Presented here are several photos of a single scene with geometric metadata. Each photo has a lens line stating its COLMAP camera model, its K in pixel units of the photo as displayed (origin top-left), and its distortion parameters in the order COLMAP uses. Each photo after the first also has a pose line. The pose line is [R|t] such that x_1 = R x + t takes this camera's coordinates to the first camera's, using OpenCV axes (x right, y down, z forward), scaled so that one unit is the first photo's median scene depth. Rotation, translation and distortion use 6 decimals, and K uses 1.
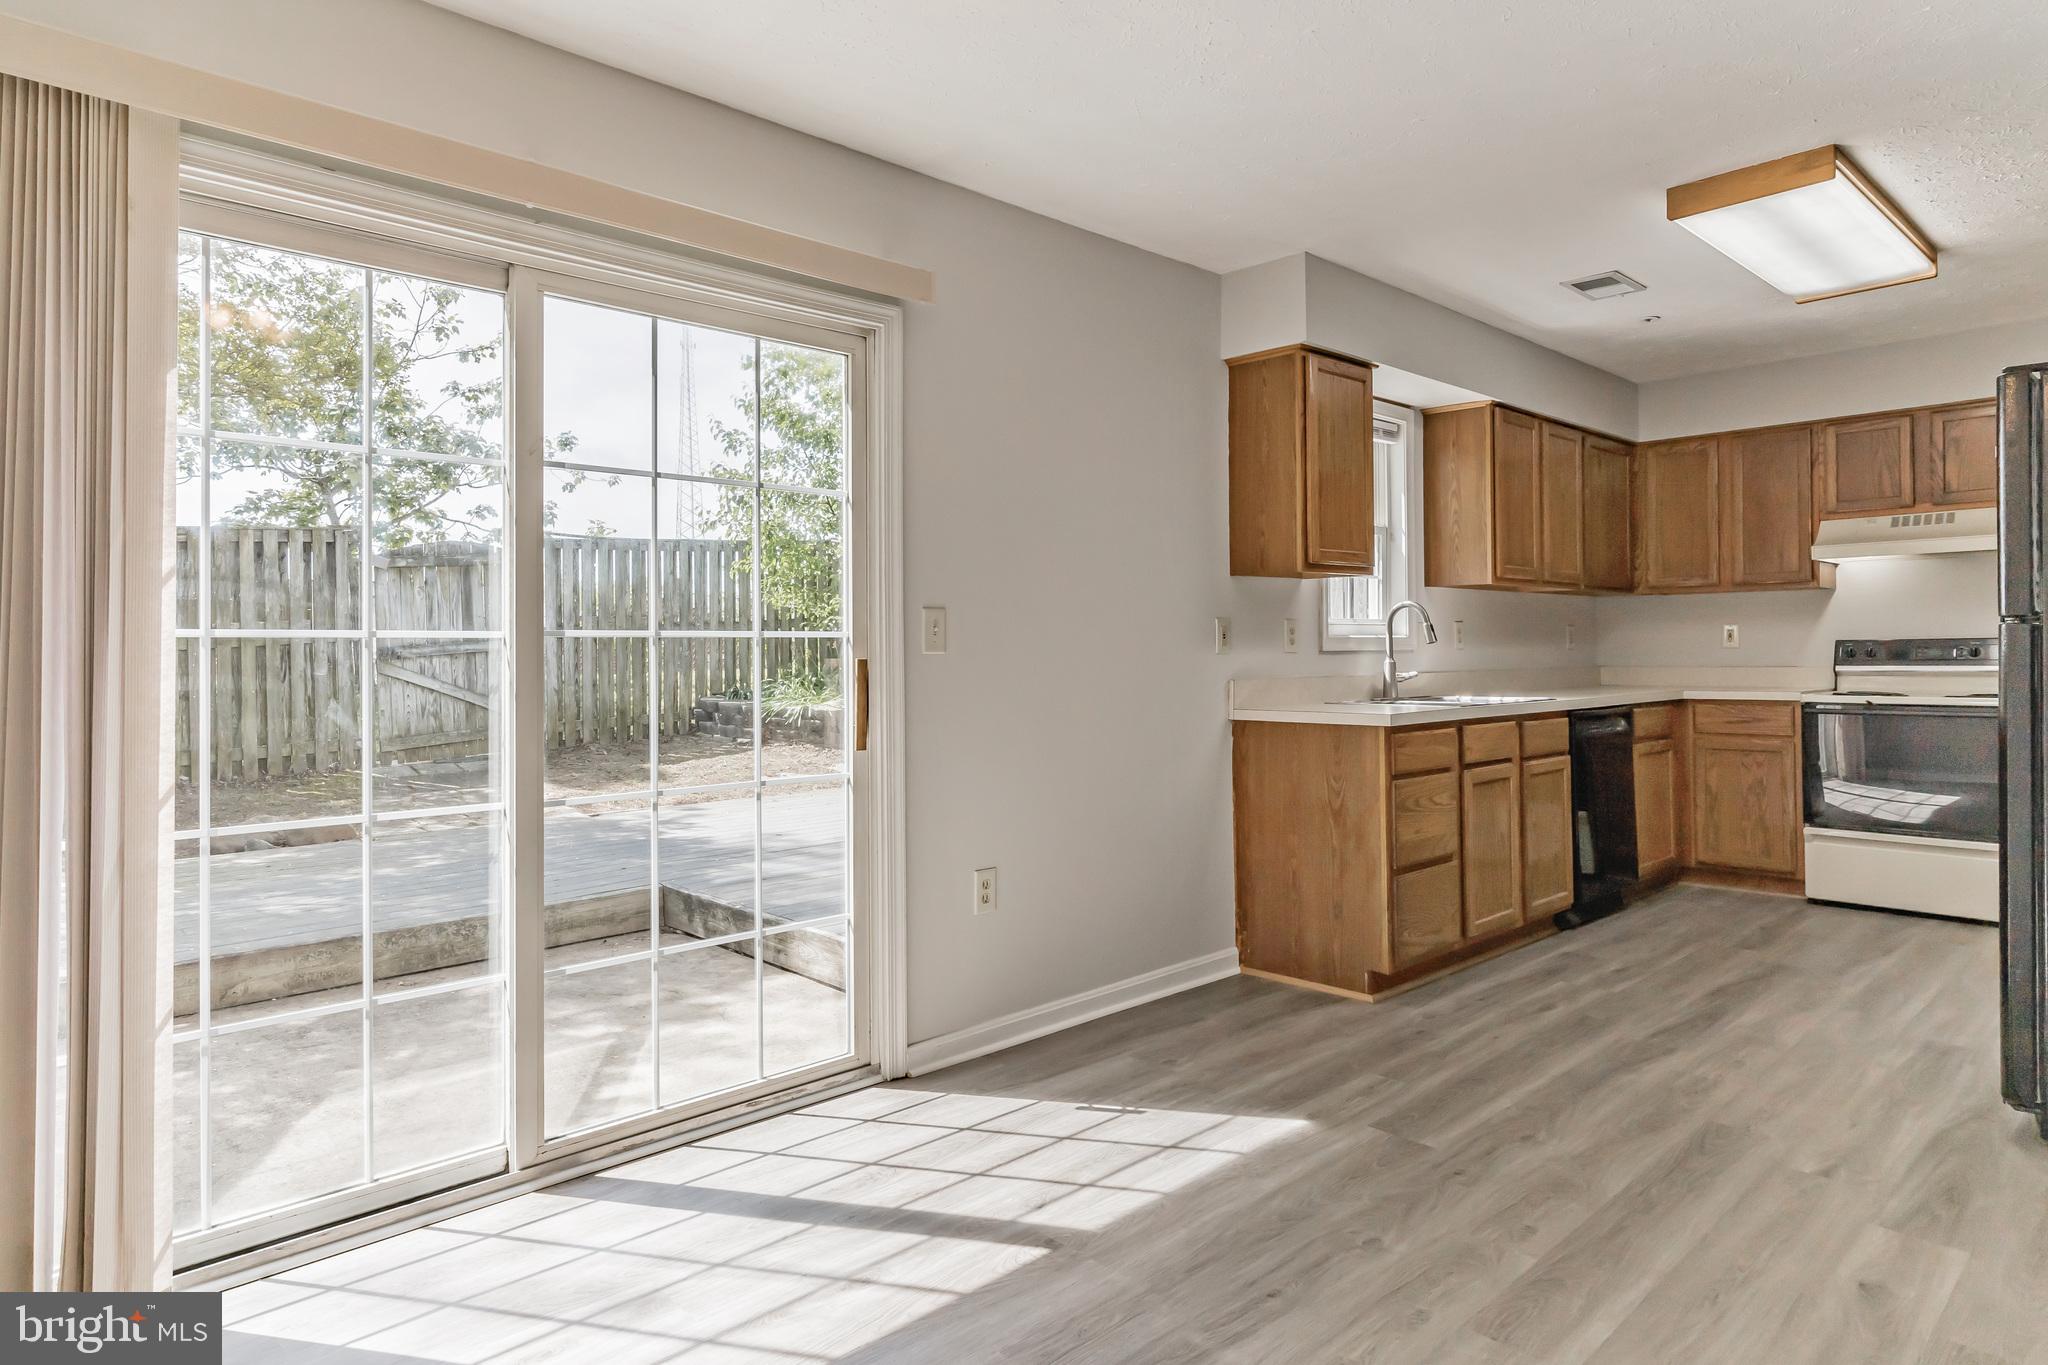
lens RADIAL K [[1165.8, 0, 1024.4], [0, 1165.8, 642.7], [0, 0, 1]] dist [0.000077, 0.000248]
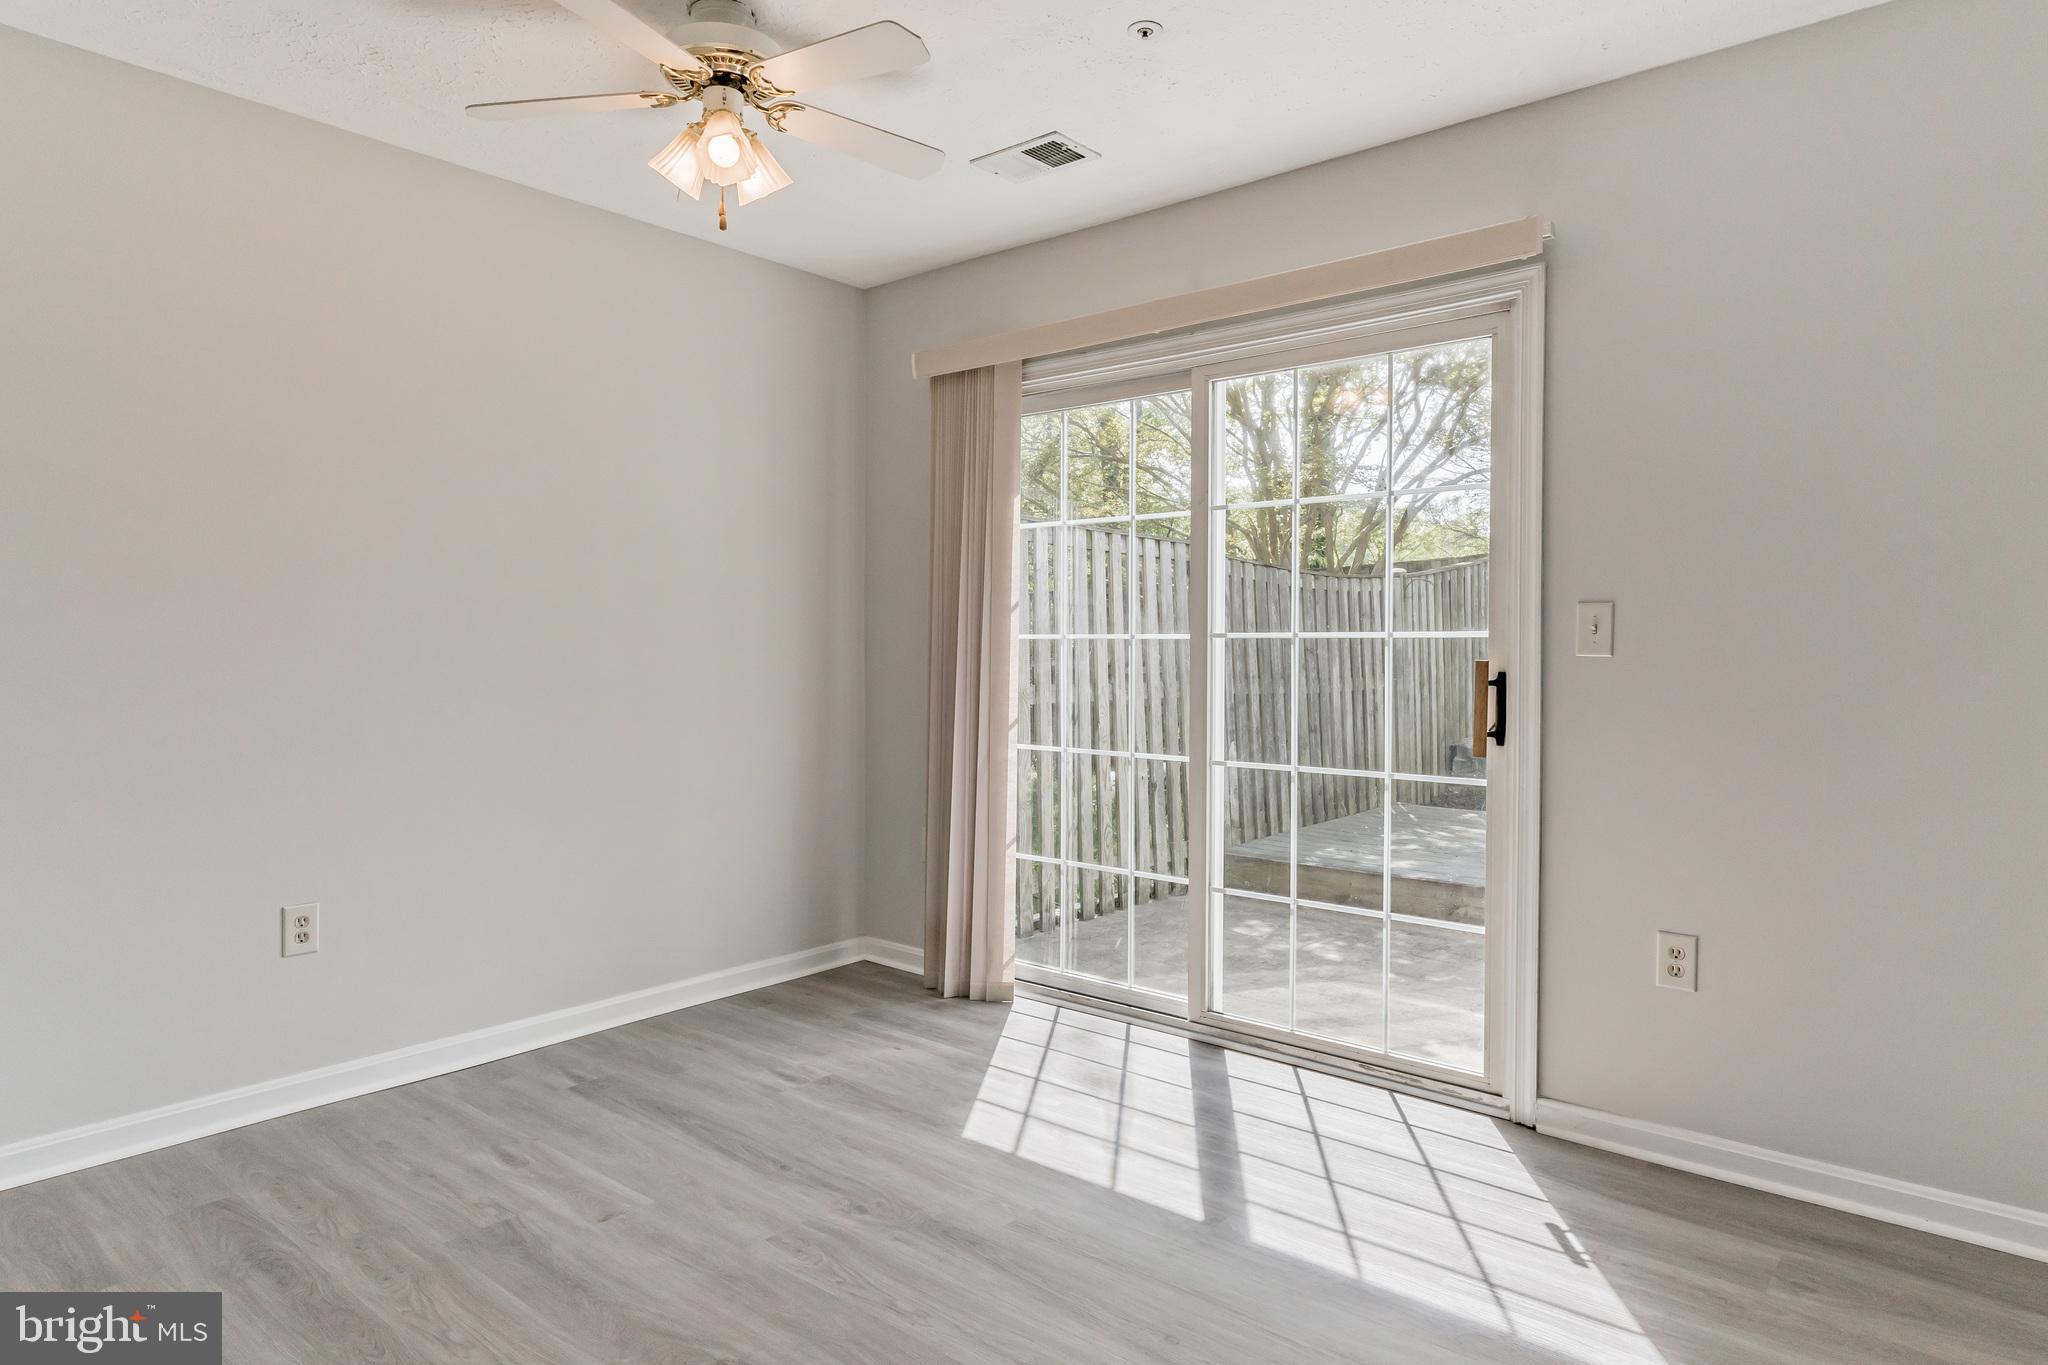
lens RADIAL K [[1182.8, 0, 1021.2], [0, 1182.8, 660.5], [0, 0, 1]] dist [-0.001179, 0.000933]
pose [[0.117318, 0.018056, -0.992930, 0.592069], [0.001569, 0.999830, 0.018367, -0.002728], [0.993093, -0.003713, 0.117270, 0.401731]]
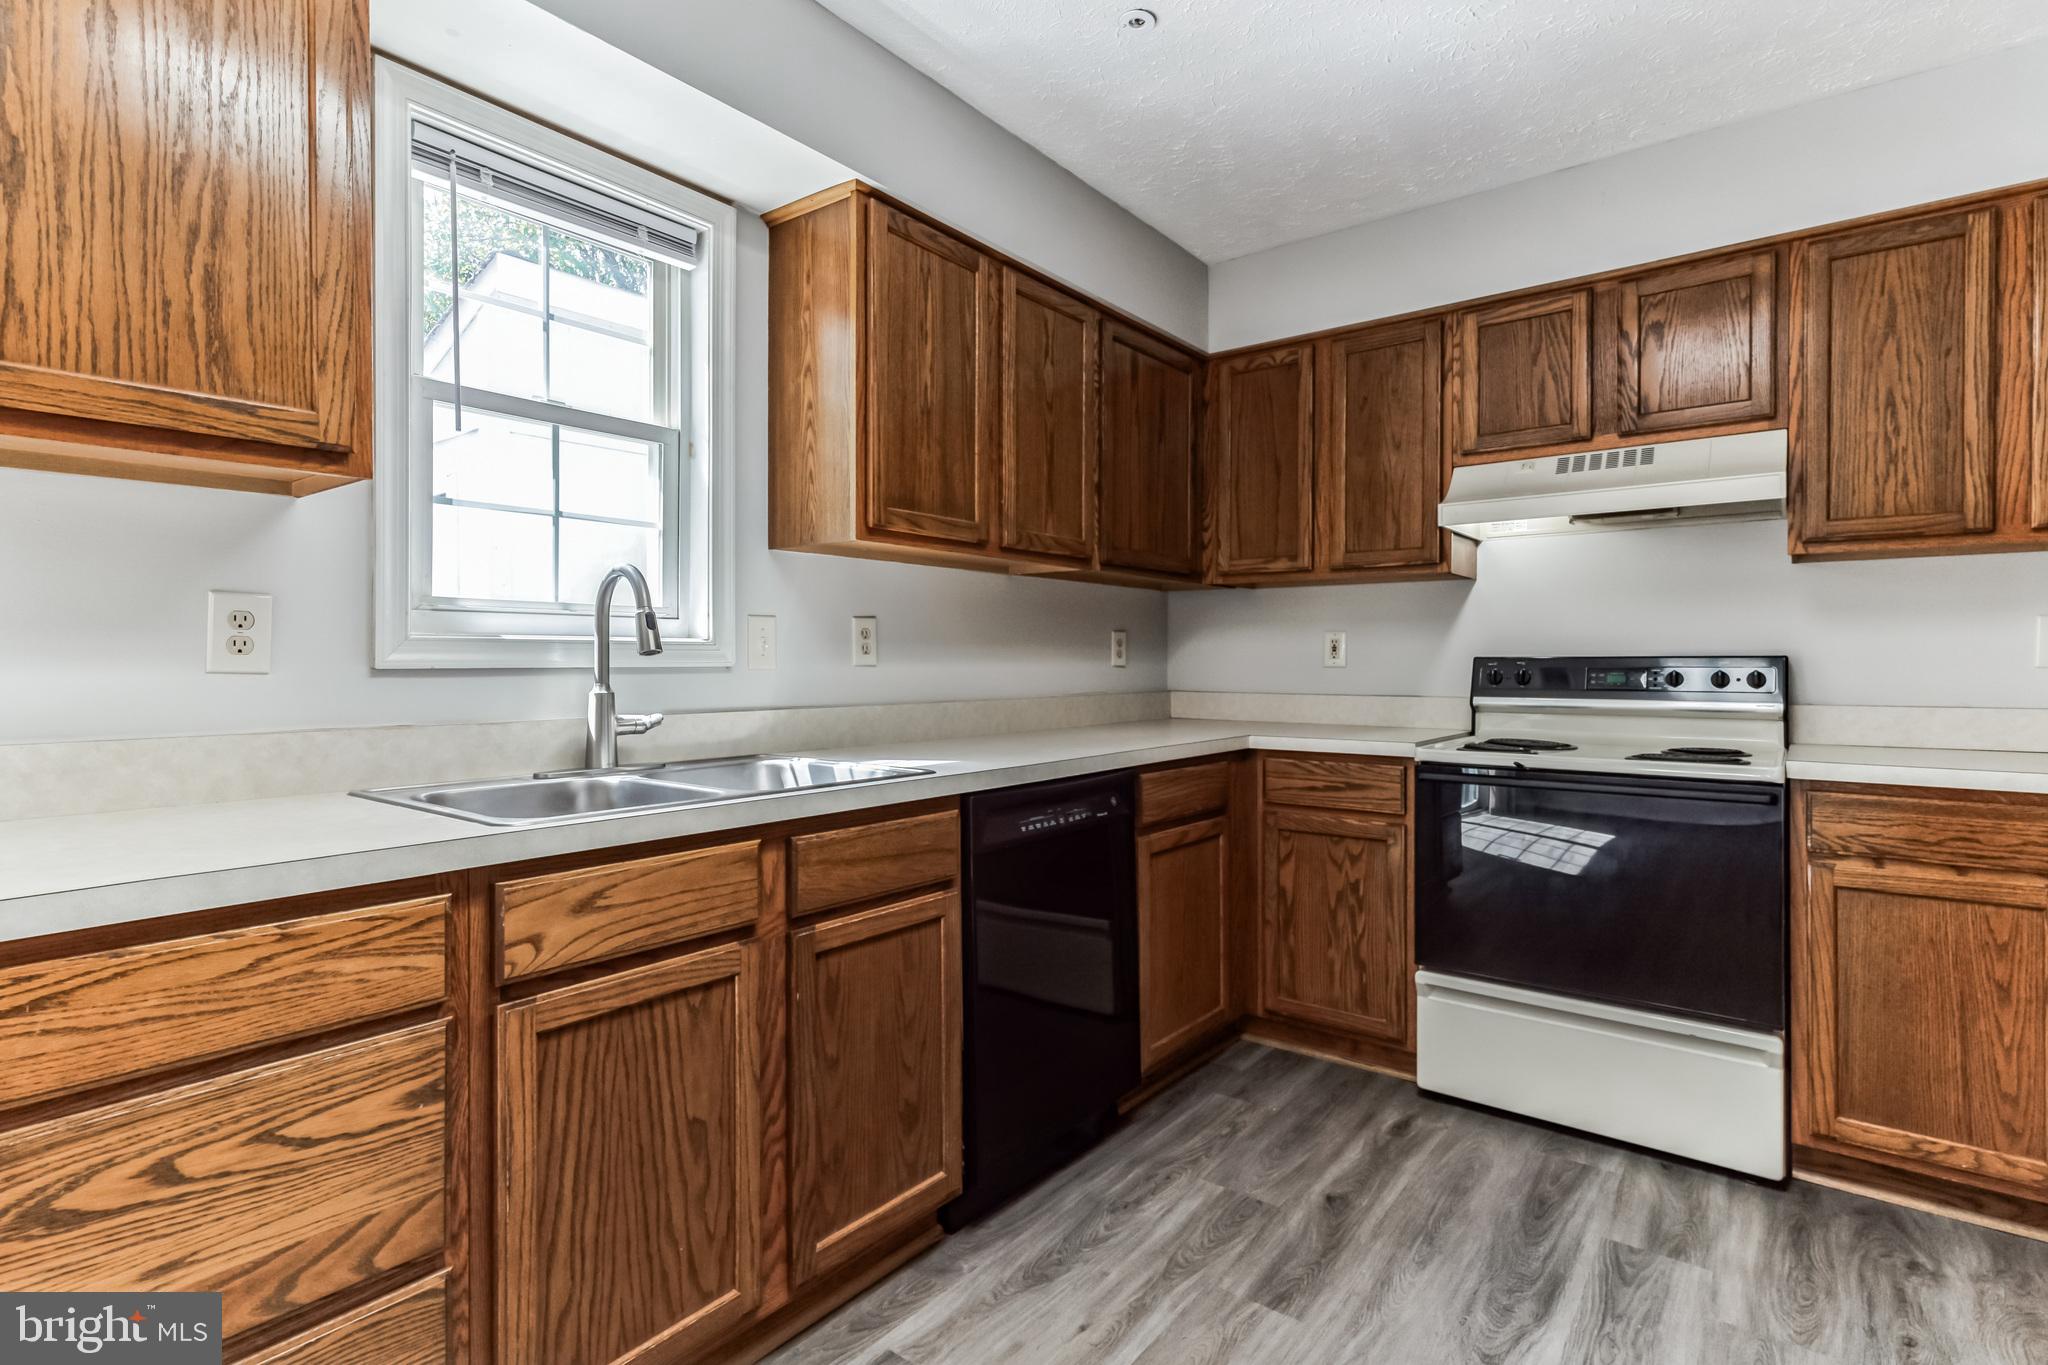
lens RADIAL K [[984.5, 0, 1016.3], [0, 984.5, 665.7], [0, 0, 1]] dist [-0.003400, 0.000771]
pose [[0.988207, 0.009883, 0.152808, 0.499037], [-0.011789, 0.999863, 0.011578, -0.001285], [-0.152672, -0.013243, 0.988188, 0.689196]]
